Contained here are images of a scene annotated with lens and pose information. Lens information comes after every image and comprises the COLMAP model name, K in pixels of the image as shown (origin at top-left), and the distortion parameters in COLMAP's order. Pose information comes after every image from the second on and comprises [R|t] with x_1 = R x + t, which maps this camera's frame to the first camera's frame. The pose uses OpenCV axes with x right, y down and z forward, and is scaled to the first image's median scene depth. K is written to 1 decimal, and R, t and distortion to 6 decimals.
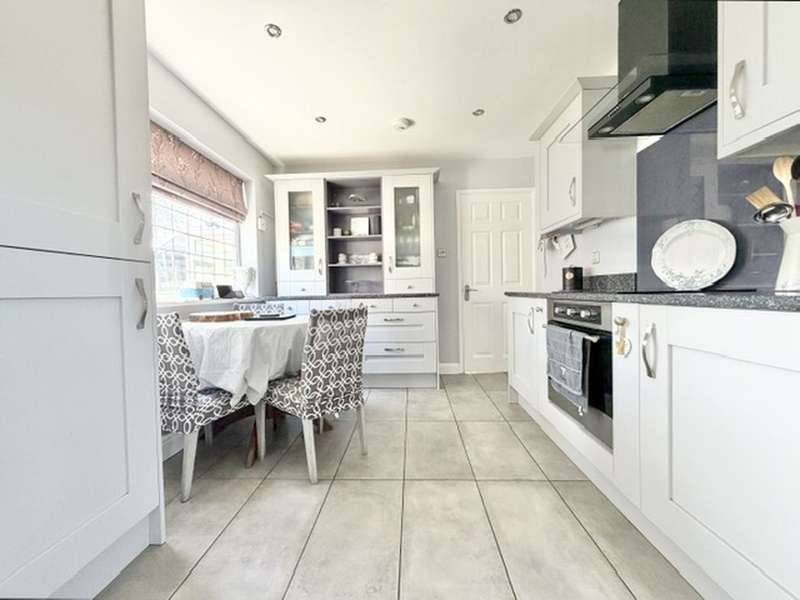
lens RADIAL K [[317.5, 0, 397.9], [0, 317.5, 301.7], [0, 0, 1]] dist [0.001770, -0.001132]
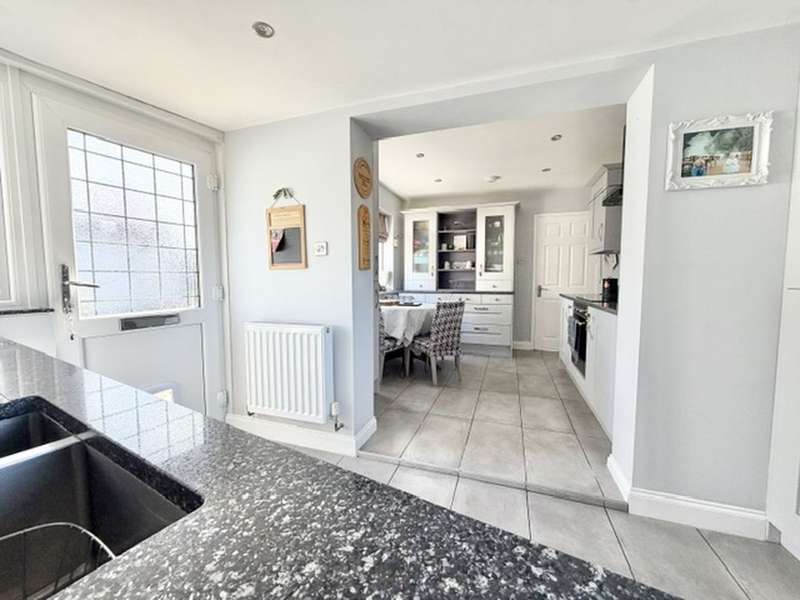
lens RADIAL K [[317.5, 0, 393.8], [0, 317.5, 297.1], [0, 0, 1]] dist [0.001770, -0.001132]
pose [[0.953277, 0.037720, -0.299735, 0.041099], [-0.028941, 0.999014, 0.033677, -0.037279], [0.300709, -0.023428, 0.953428, -0.568366]]
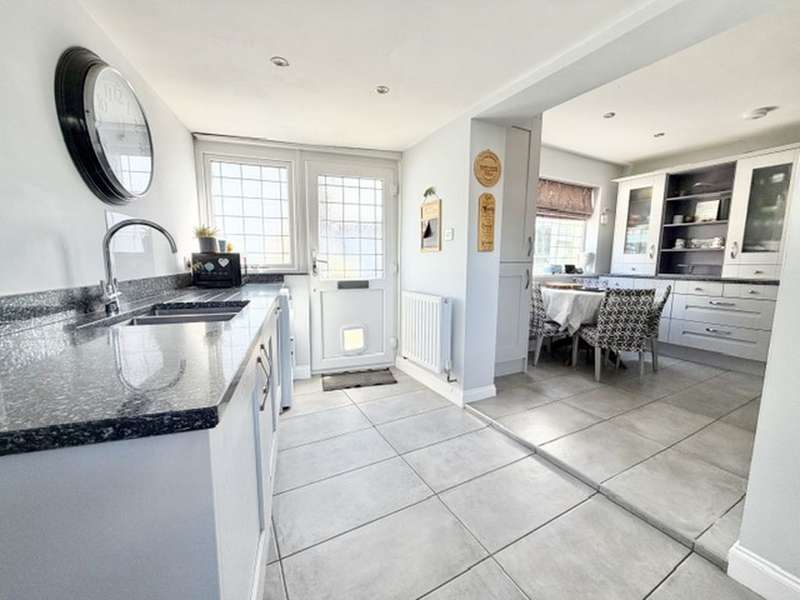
lens RADIAL K [[317.5, 0, 395.1], [0, 317.5, 295.9], [0, 0, 1]] dist [0.001770, -0.001132]
pose [[0.504856, 0.123209, -0.854365, 0.357875], [-0.045825, 0.992191, 0.116007, -0.043986], [0.861986, -0.019416, 0.506560, -0.508740]]
